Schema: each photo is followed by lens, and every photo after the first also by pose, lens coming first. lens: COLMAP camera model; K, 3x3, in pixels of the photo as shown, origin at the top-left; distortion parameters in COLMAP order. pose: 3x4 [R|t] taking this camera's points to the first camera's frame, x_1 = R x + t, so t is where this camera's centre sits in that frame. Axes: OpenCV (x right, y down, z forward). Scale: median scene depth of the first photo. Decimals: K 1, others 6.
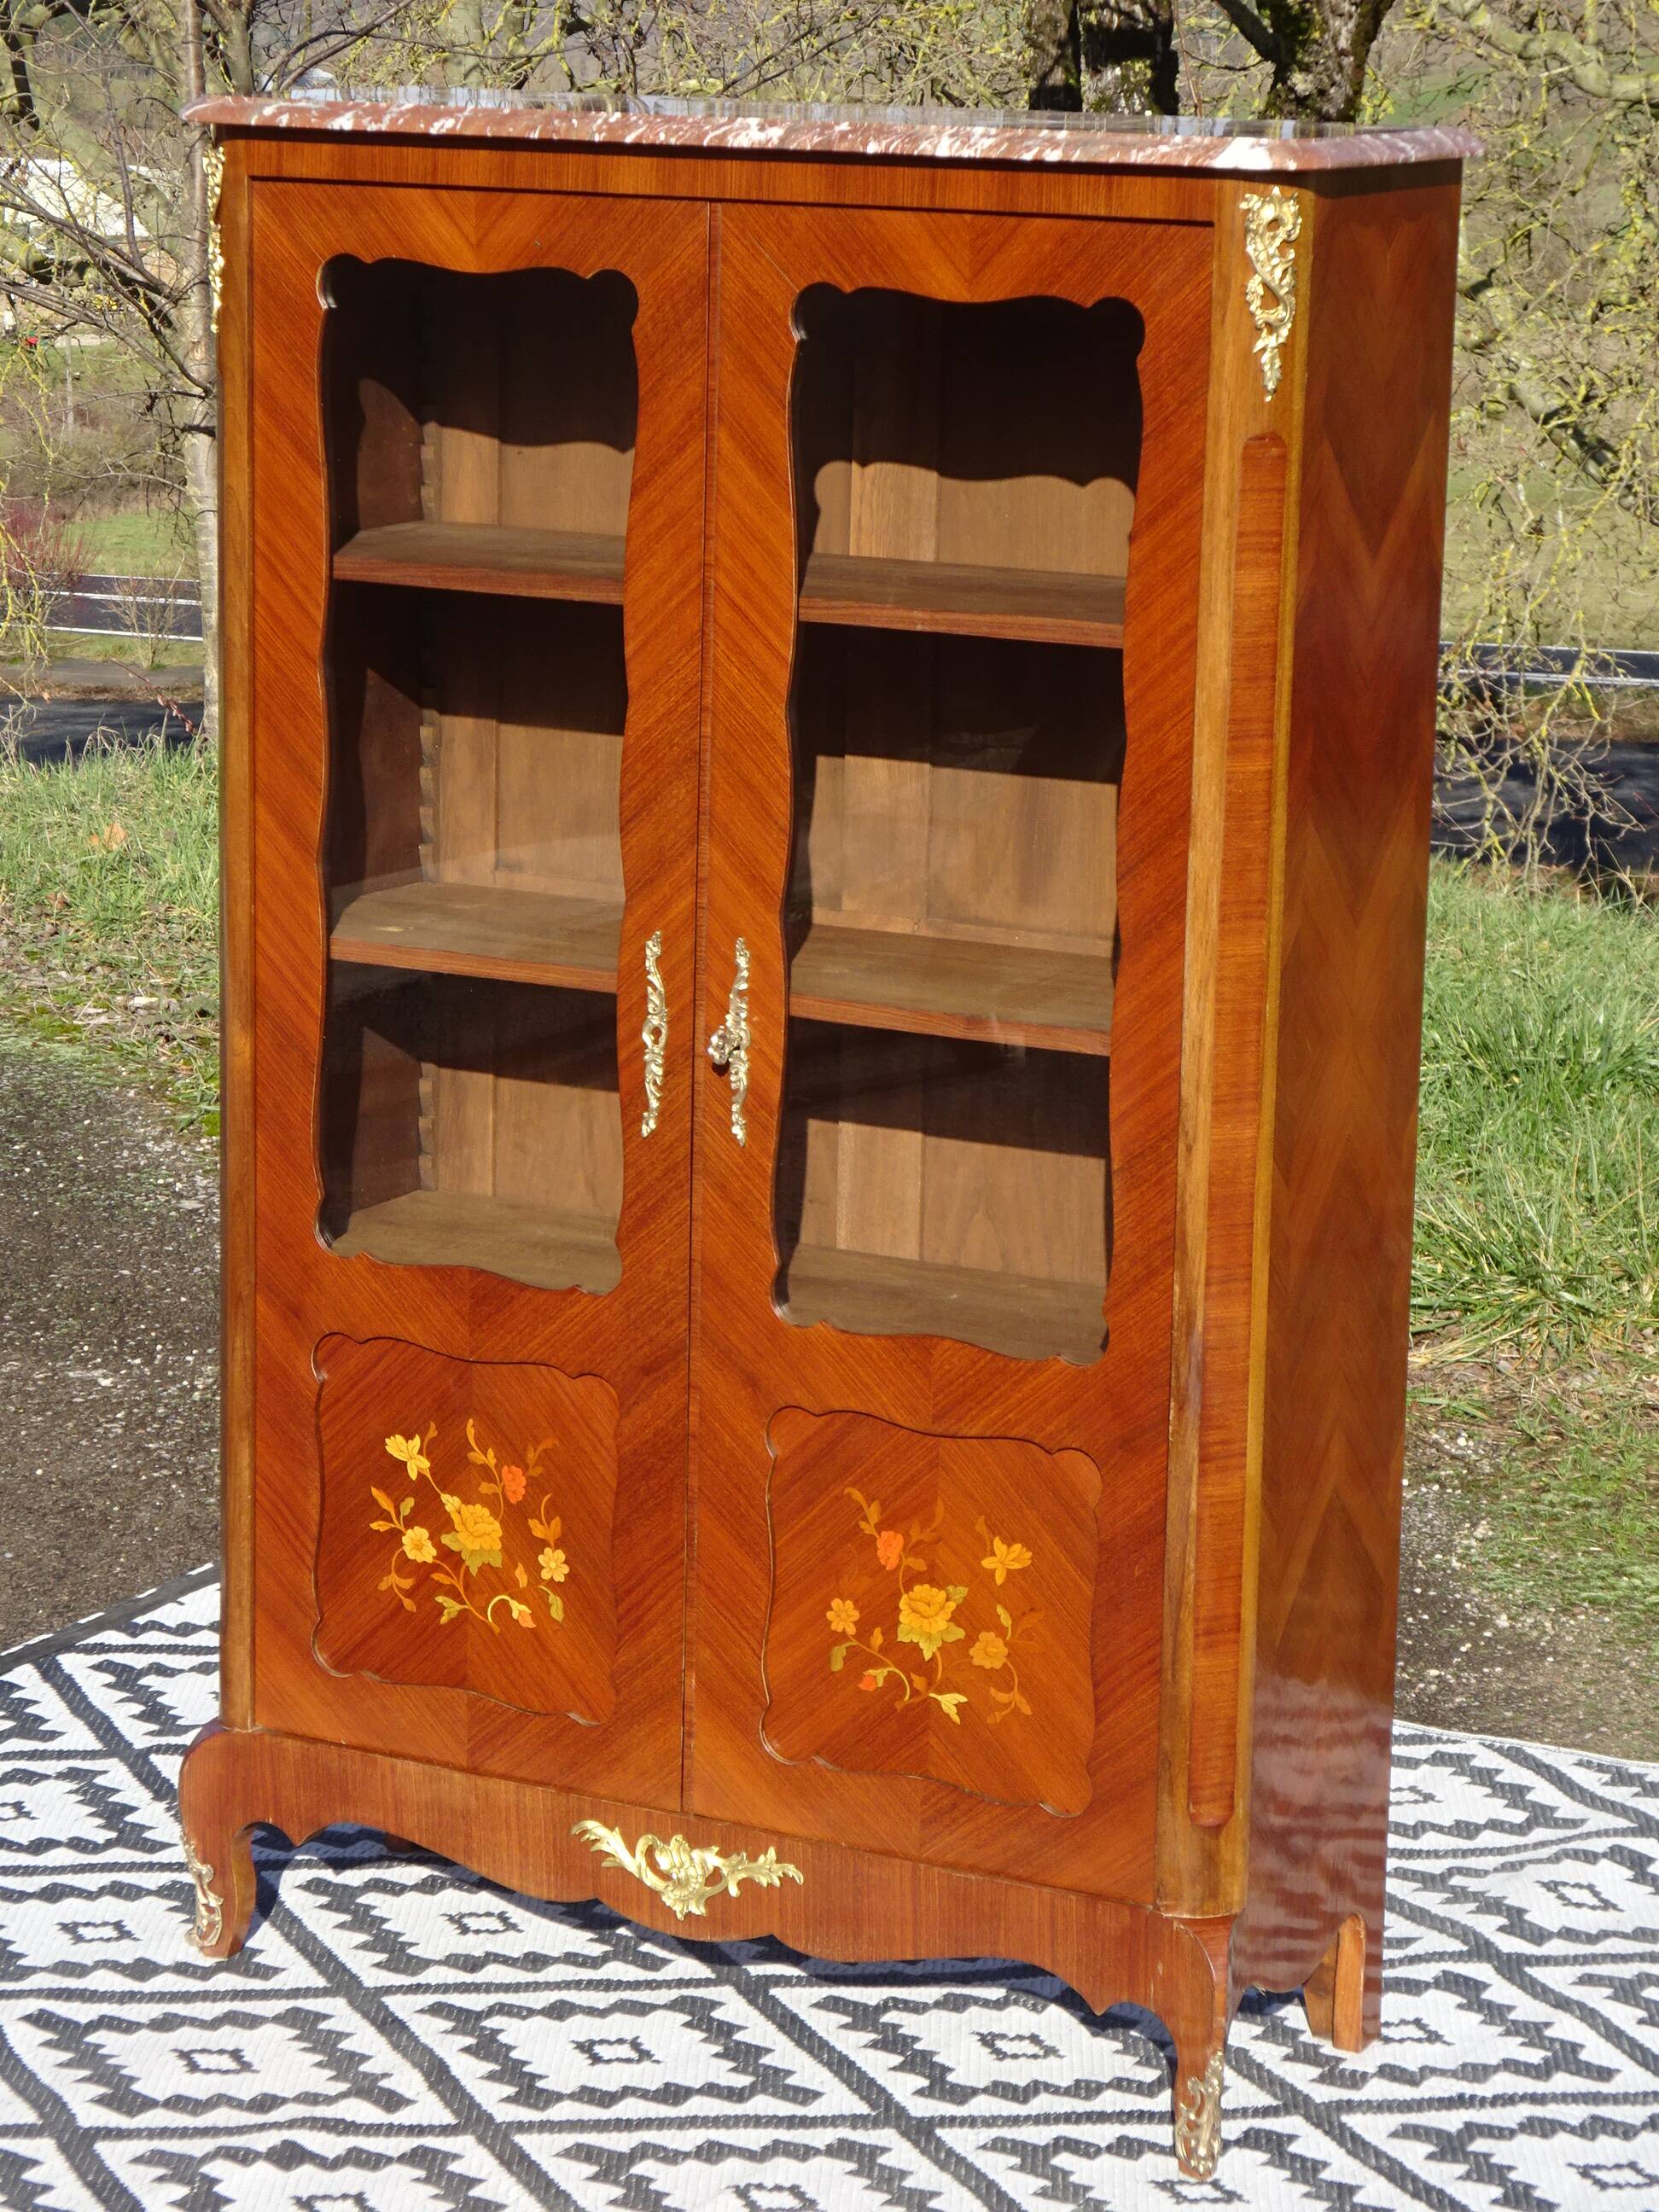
lens RADIAL K [[5583.6, 0, 791.5], [0, 5583.6, 1093.6], [0, 0, 1]] dist [0.054286, -0.457344]
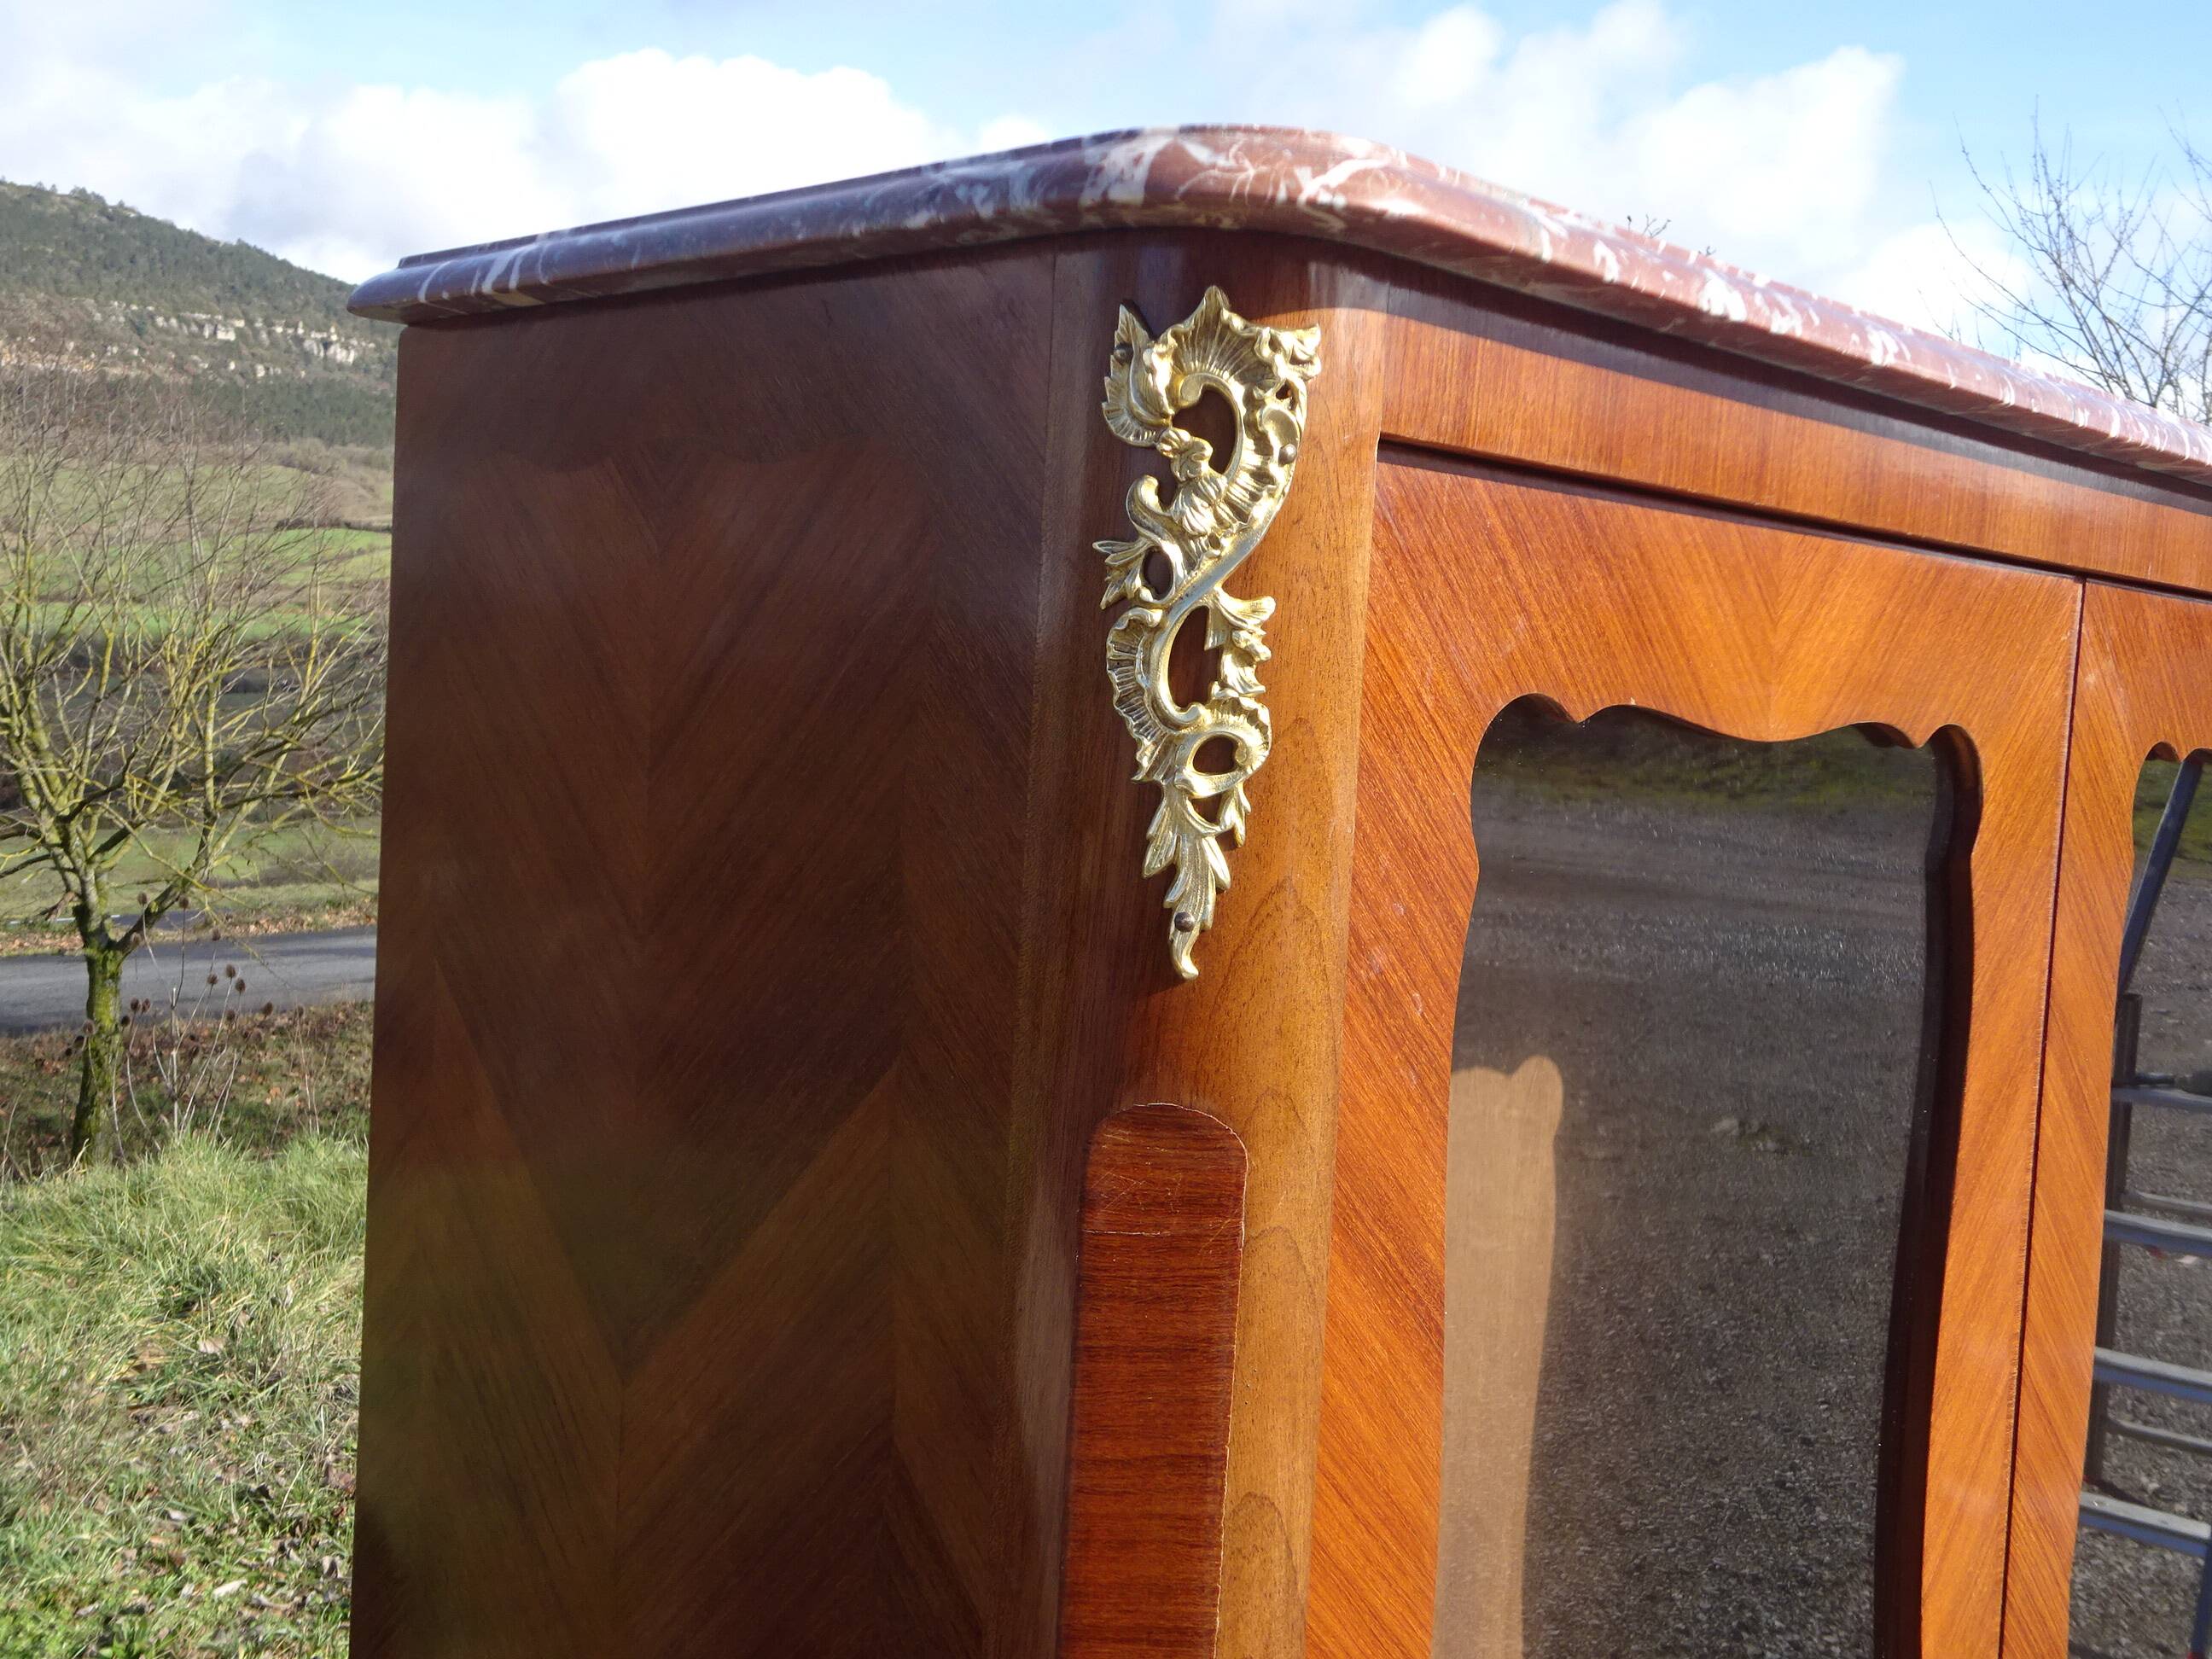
lens RADIAL K [[2365.3, 0, 1106.0], [0, 2365.3, 829.5], [0, 0, 1]] dist [0.004721, 0.000384]
pose [[0.282481, -0.054724, 0.957711, -0.220814], [0.146967, 0.989054, 0.013166, -0.147253], [-0.947948, 0.137033, 0.287431, 0.979009]]
